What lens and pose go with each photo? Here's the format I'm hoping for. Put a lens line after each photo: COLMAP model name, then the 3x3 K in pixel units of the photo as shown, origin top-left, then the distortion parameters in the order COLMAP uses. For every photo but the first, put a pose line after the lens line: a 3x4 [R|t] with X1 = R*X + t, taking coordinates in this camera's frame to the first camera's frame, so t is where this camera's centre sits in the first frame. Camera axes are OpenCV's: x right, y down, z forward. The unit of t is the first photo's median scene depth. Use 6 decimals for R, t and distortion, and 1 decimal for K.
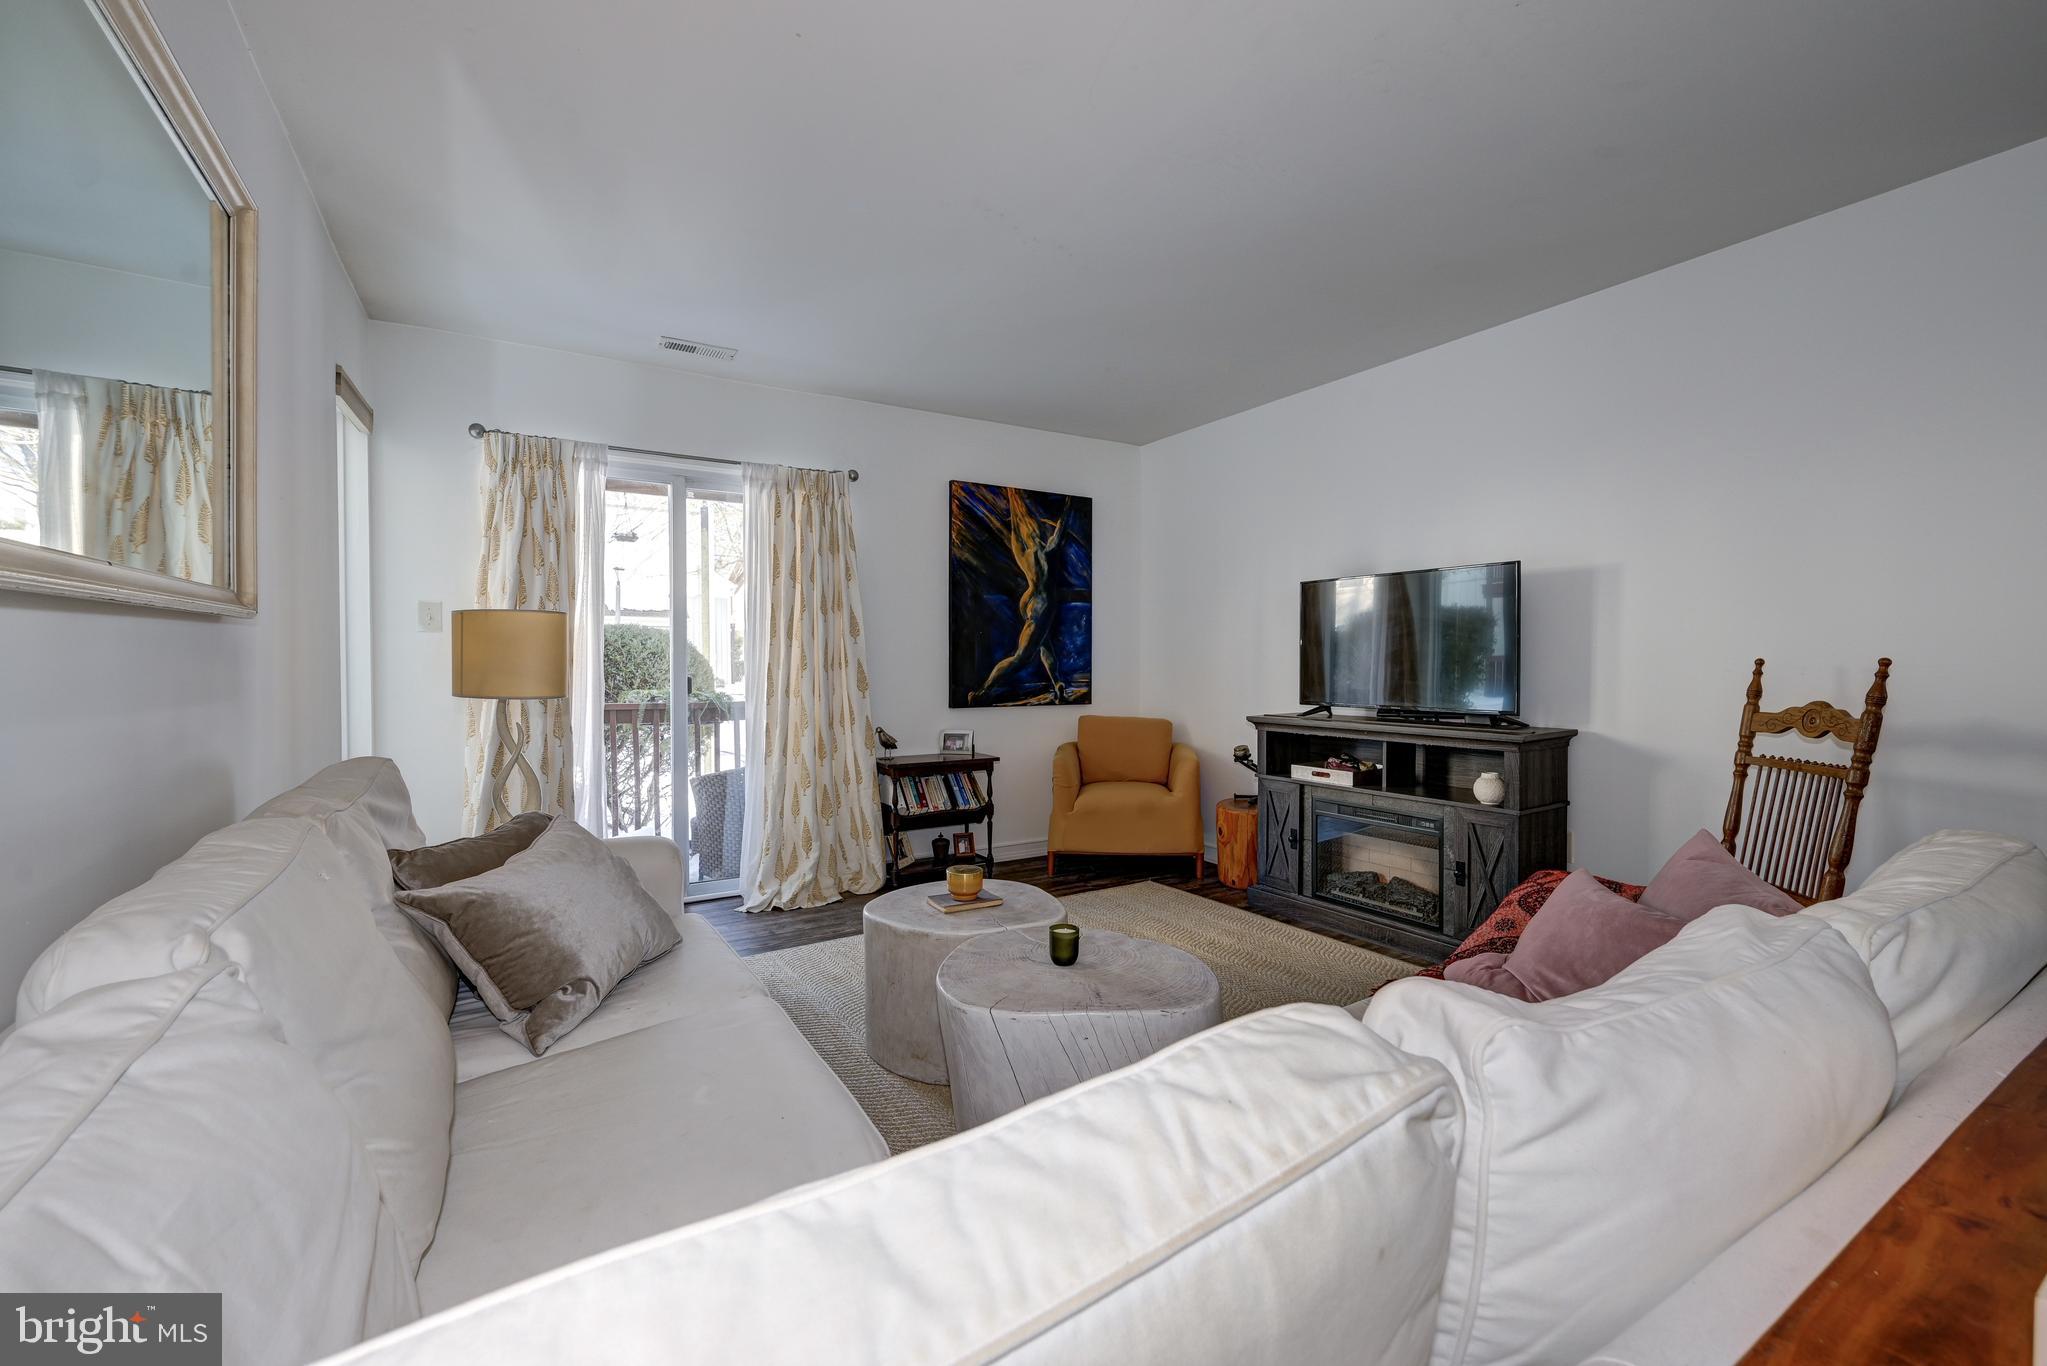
lens RADIAL K [[848.9, 0, 1023.5], [0, 848.9, 683.0], [0, 0, 1]] dist [-0.002408, -0.000215]
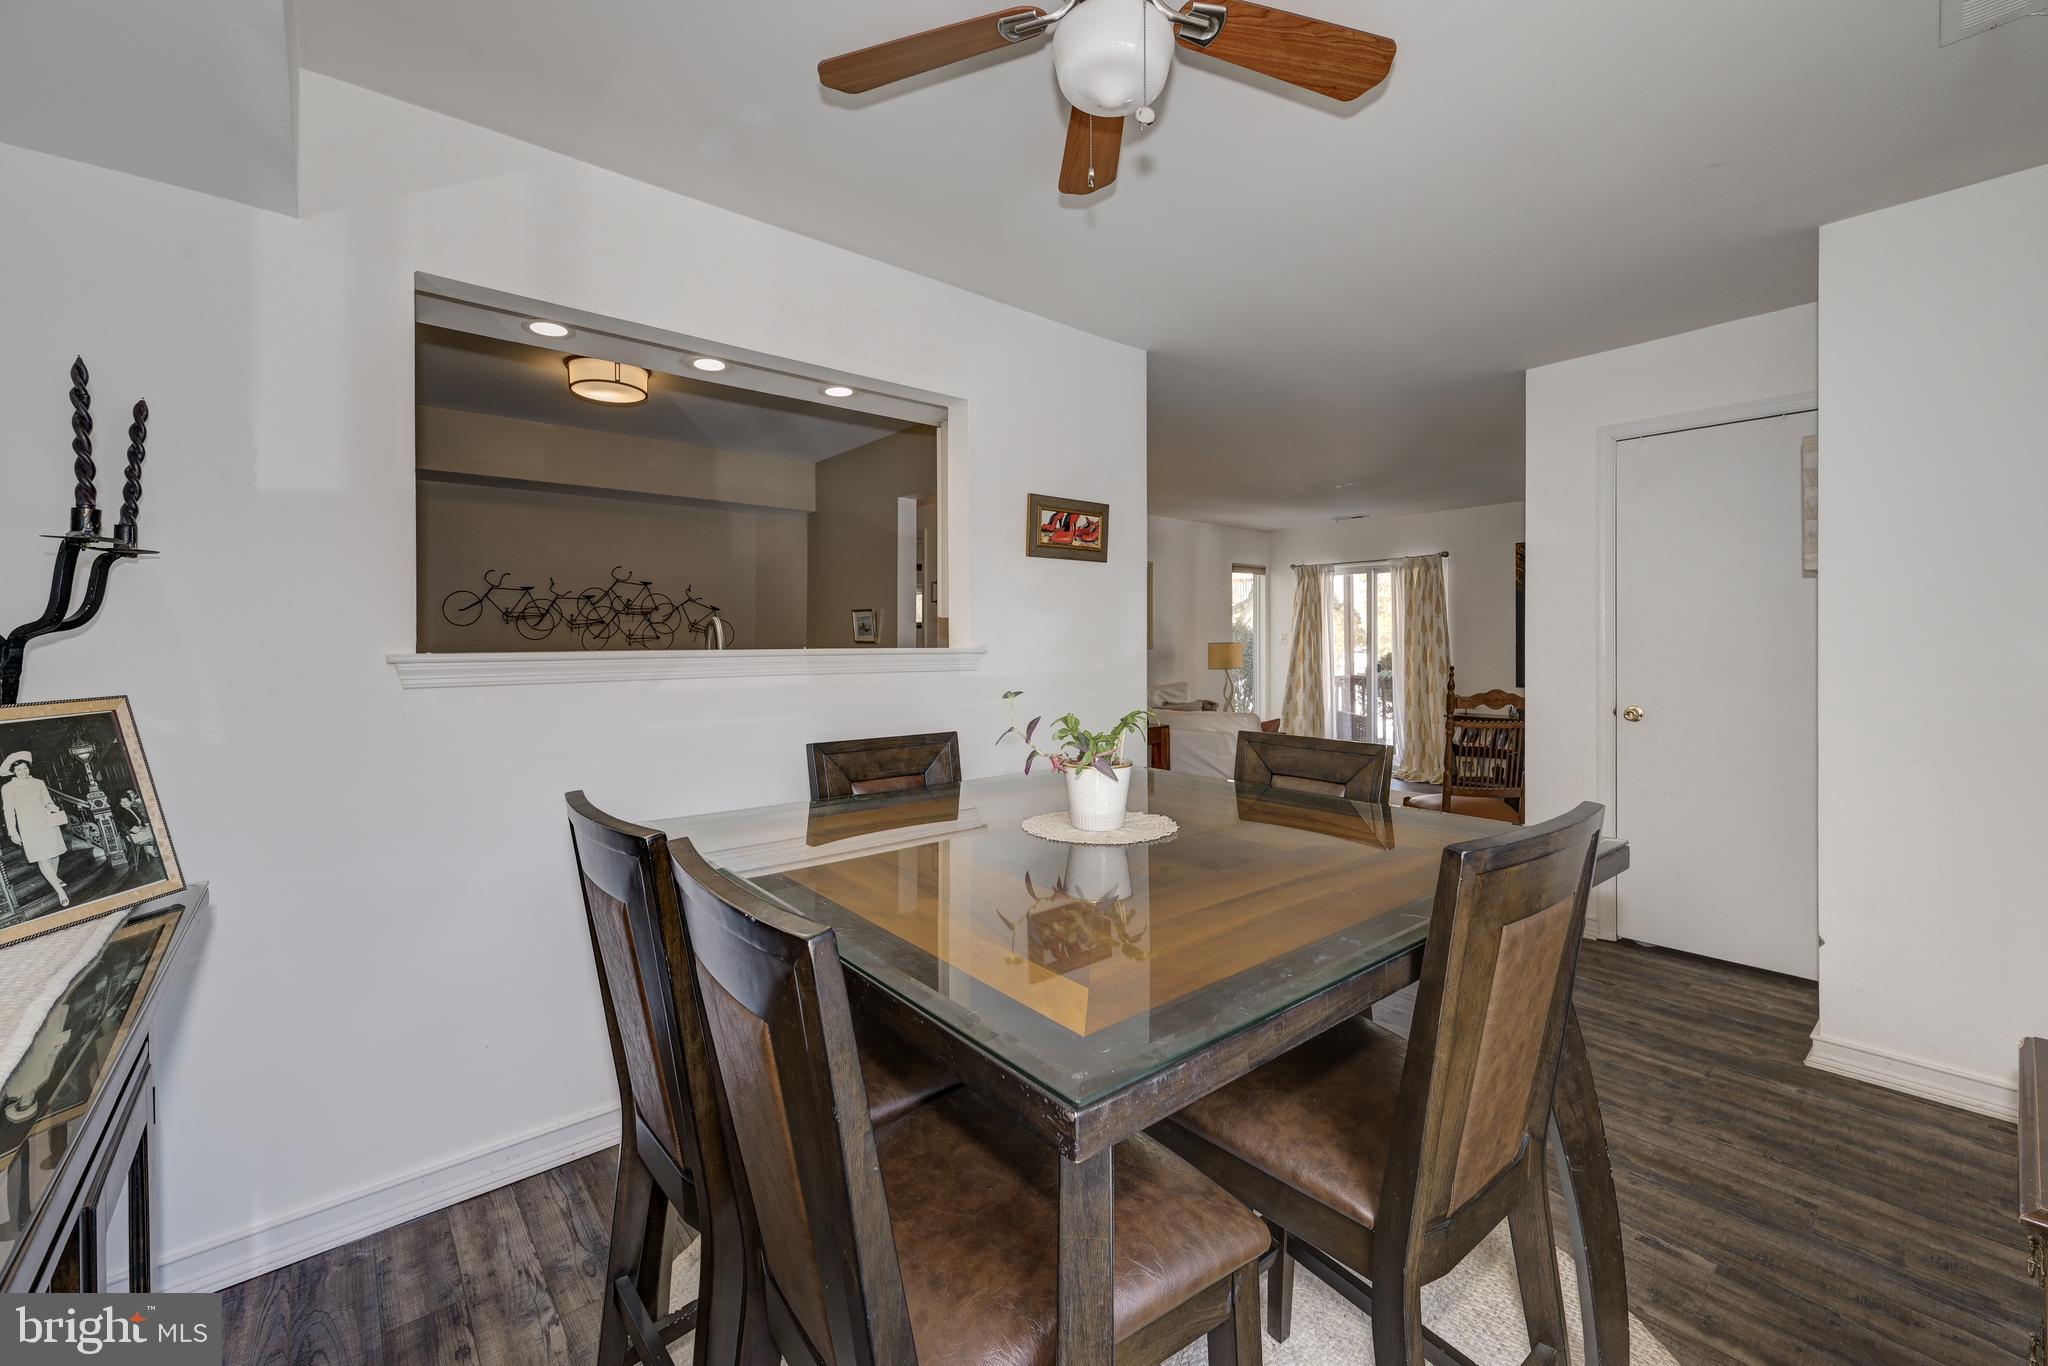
lens RADIAL K [[841.7, 0, 1031.2], [0, 841.7, 641.1], [0, 0, 1]] dist [0.000091, 0.000029]
pose [[0.157225, -0.004308, -0.987553, 1.726234], [-0.021956, 0.999728, -0.007857, -0.031887], [0.987319, 0.022918, 0.157087, -0.171902]]
